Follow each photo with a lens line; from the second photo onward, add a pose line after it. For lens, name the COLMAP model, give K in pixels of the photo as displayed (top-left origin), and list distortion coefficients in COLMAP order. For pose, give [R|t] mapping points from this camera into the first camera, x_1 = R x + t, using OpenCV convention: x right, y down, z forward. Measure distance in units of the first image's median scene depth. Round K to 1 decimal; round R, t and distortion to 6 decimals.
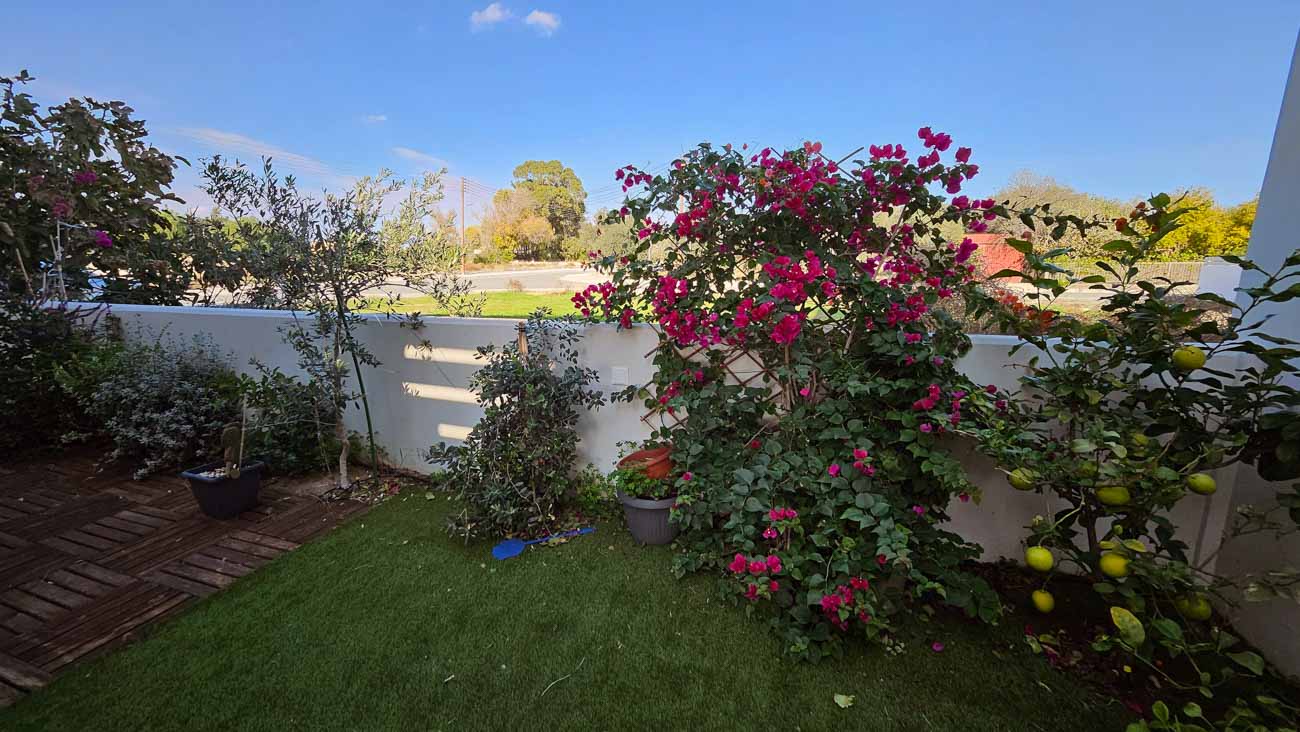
lens RADIAL K [[501.0, 0, 633.3], [0, 501.0, 364.1], [0, 0, 1]] dist [-0.000654, -0.000233]
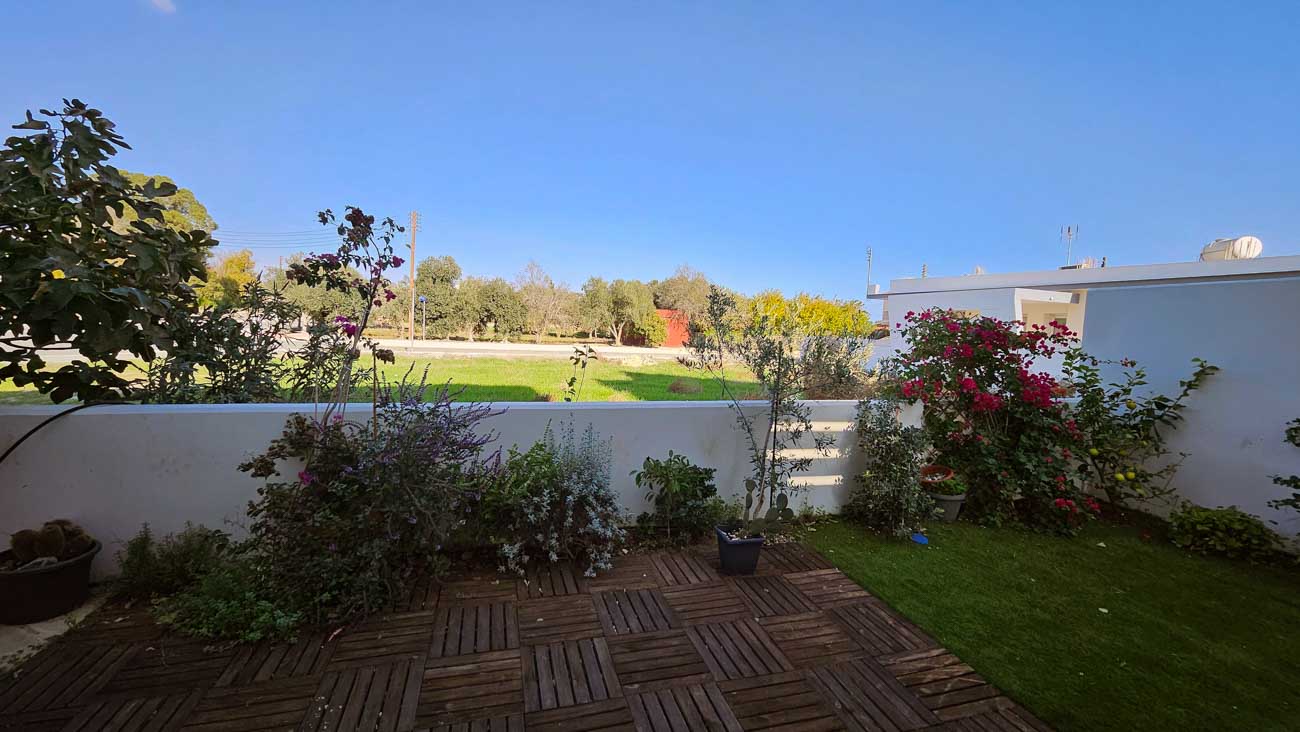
lens RADIAL K [[501.0, 0, 633.3], [0, 501.0, 364.1], [0, 0, 1]] dist [-0.000654, -0.000233]
pose [[0.813863, -0.002337, 0.581052, -2.248057], [0.071538, 0.992787, -0.096208, -0.131146], [-0.576636, 0.119868, 0.808160, 0.141297]]
